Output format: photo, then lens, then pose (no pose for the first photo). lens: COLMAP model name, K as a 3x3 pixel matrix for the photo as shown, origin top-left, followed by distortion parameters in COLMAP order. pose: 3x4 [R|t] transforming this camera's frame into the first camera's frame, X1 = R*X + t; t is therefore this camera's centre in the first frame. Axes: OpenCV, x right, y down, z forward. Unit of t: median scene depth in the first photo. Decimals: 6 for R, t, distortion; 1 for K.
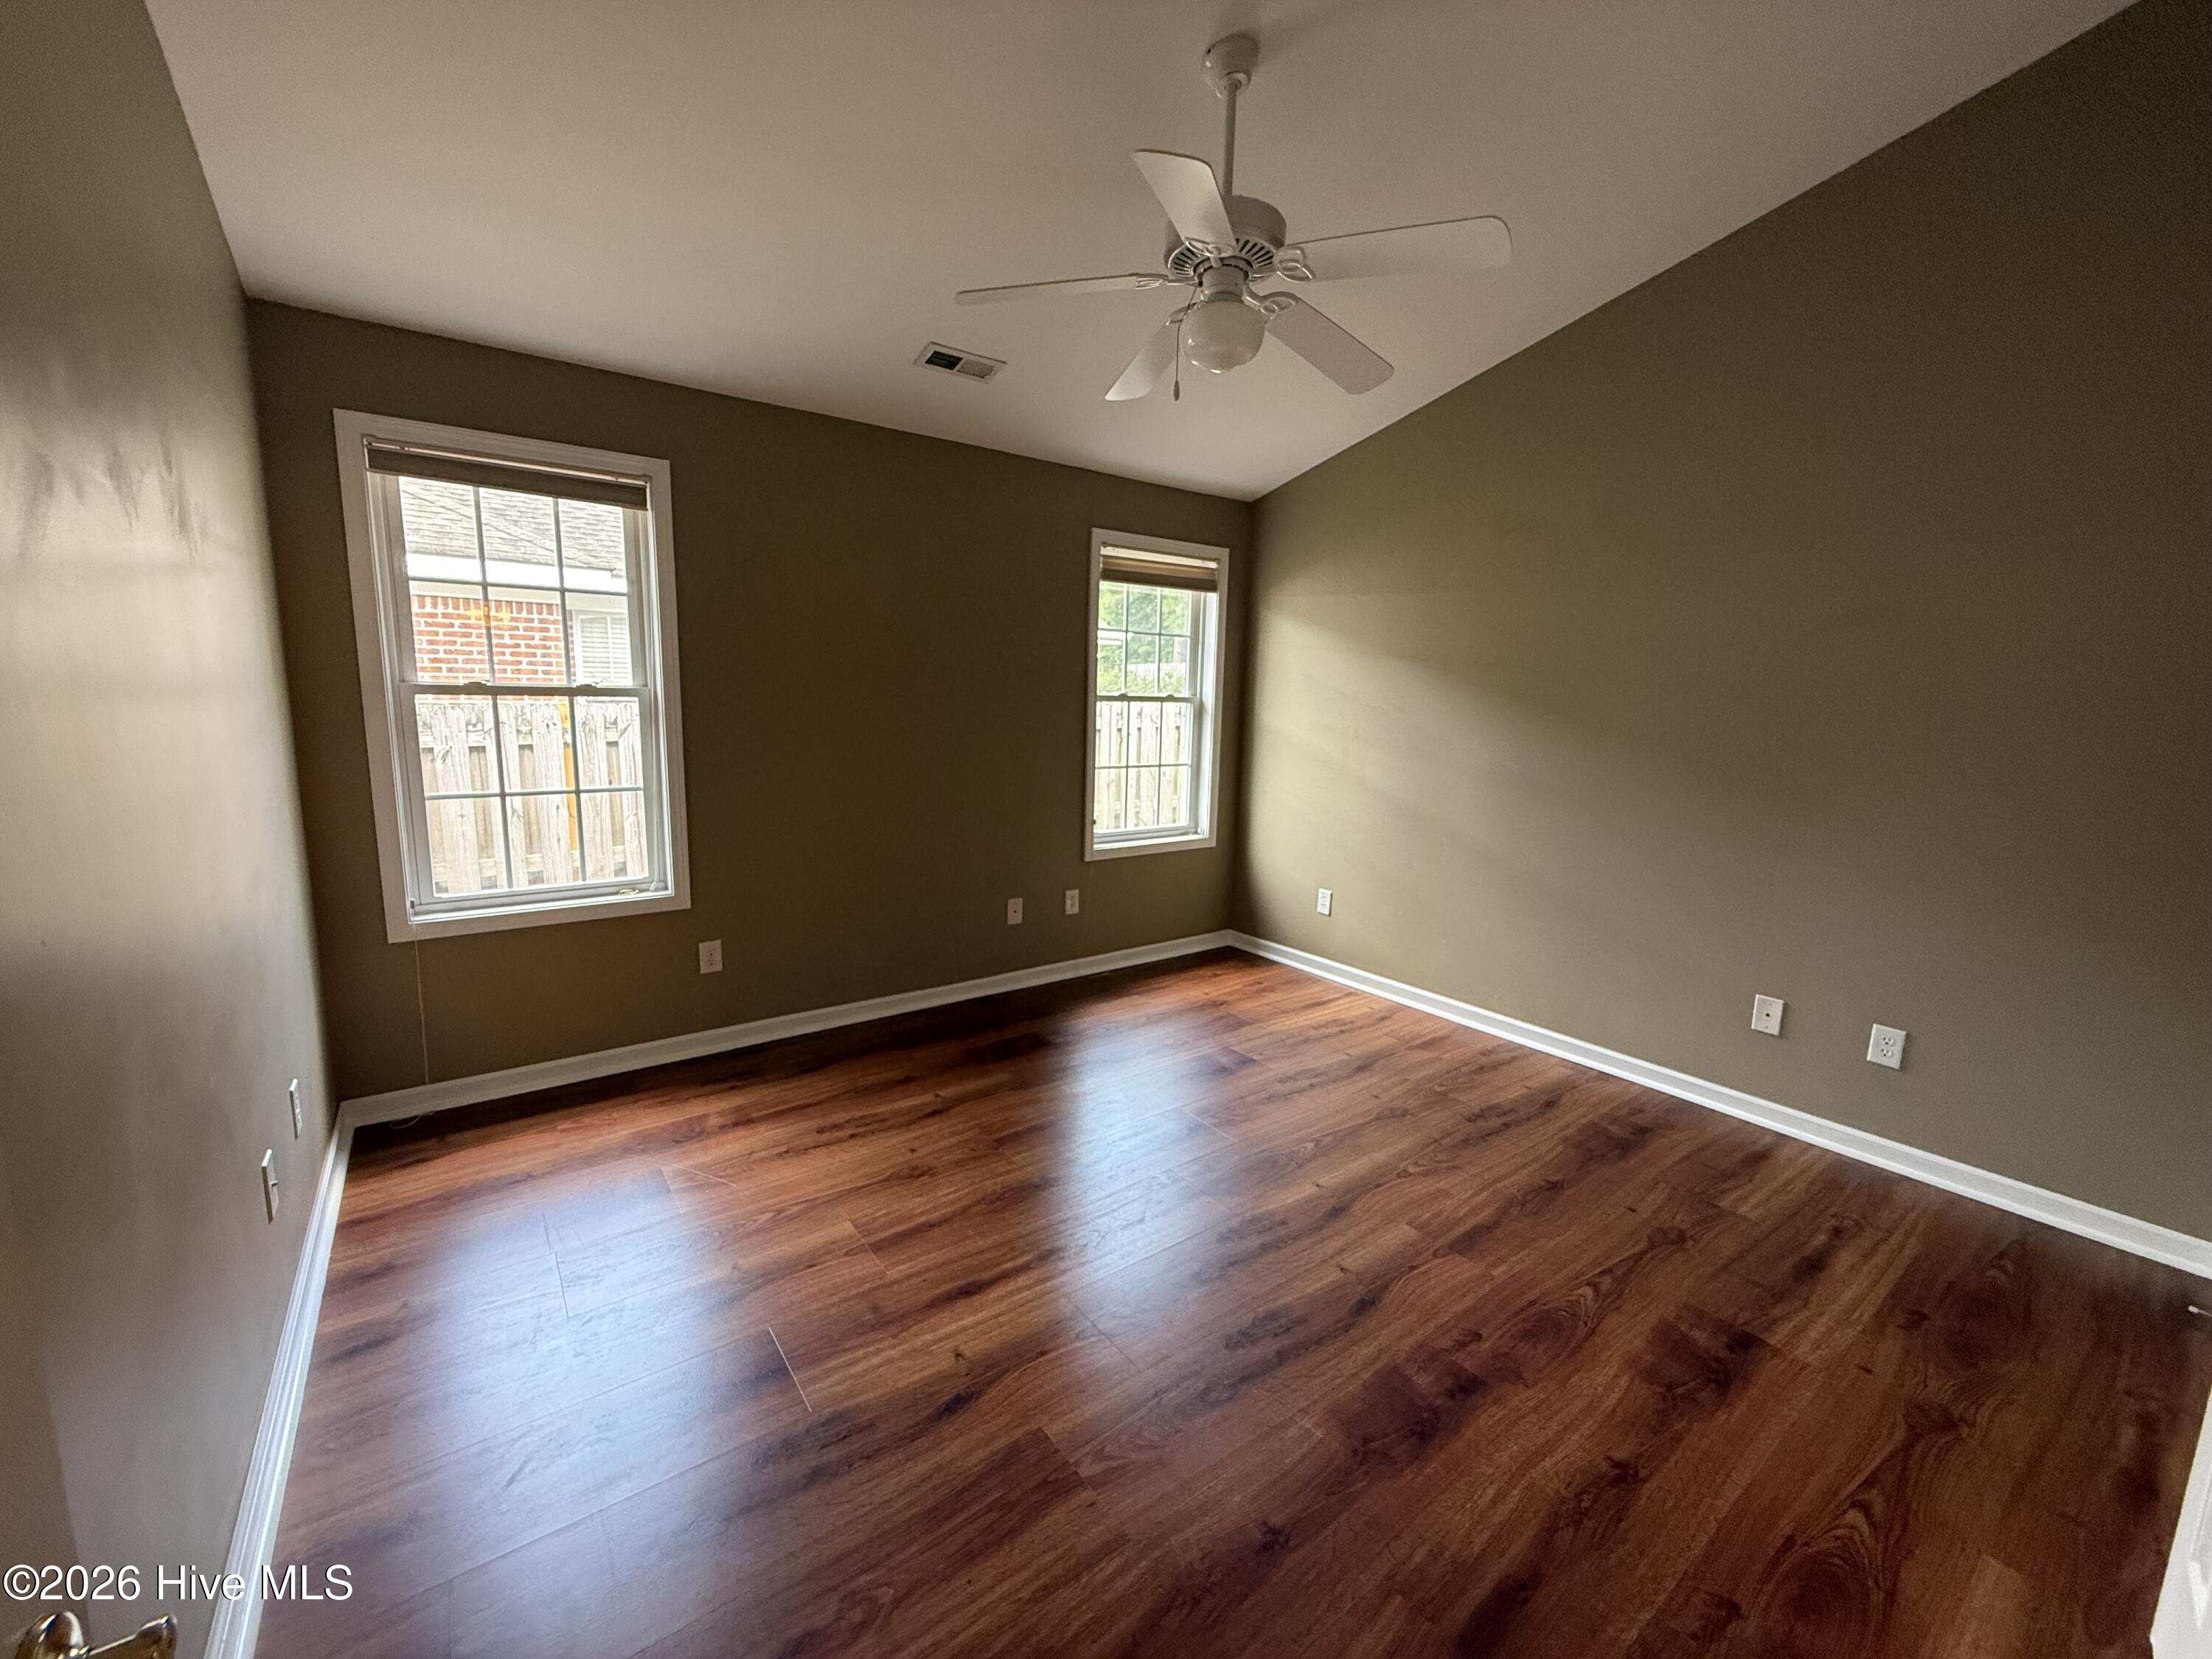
lens RADIAL K [[877.2, 0, 1106.0], [0, 877.2, 829.5], [0, 0, 1]] dist [0.002907, 0.000570]
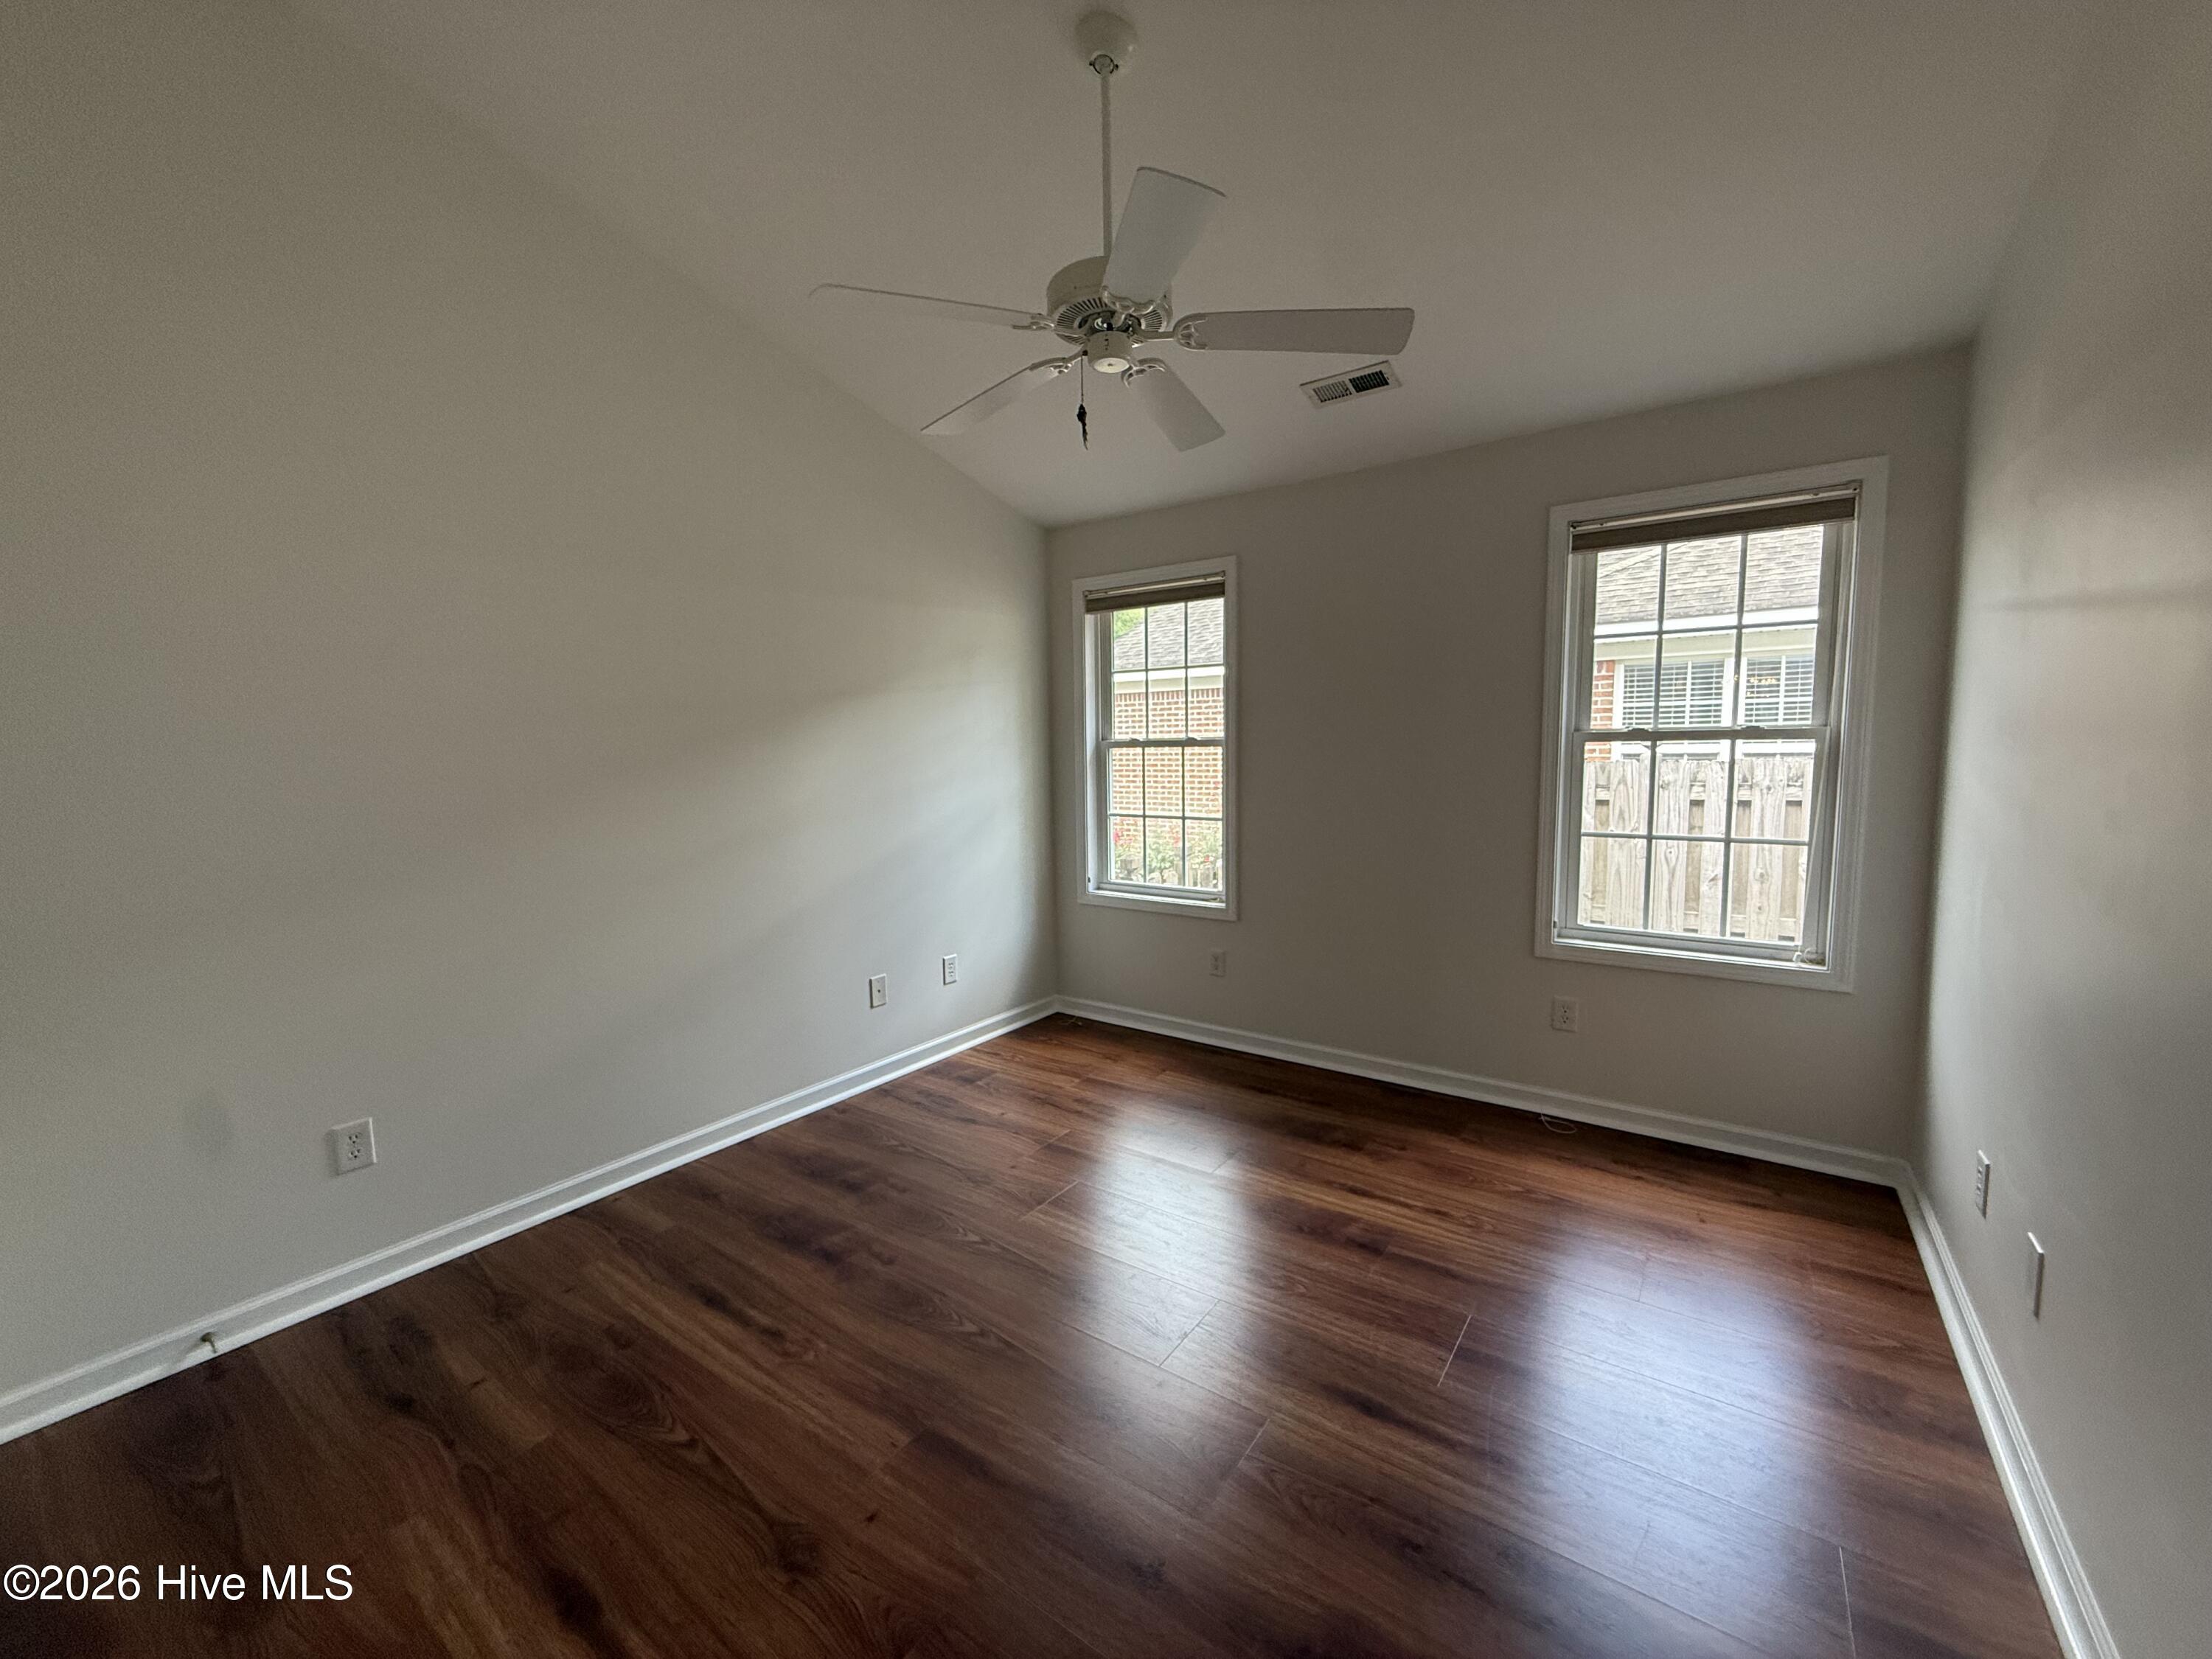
lens RADIAL K [[877.2, 0, 1106.0], [0, 877.2, 829.5], [0, 0, 1]] dist [0.002907, 0.000570]
pose [[0.319472, 0.072464, -0.944821, 0.598473], [-0.119933, 0.992146, 0.035541, -0.056133], [0.939975, 0.101961, 0.325653, 0.438545]]
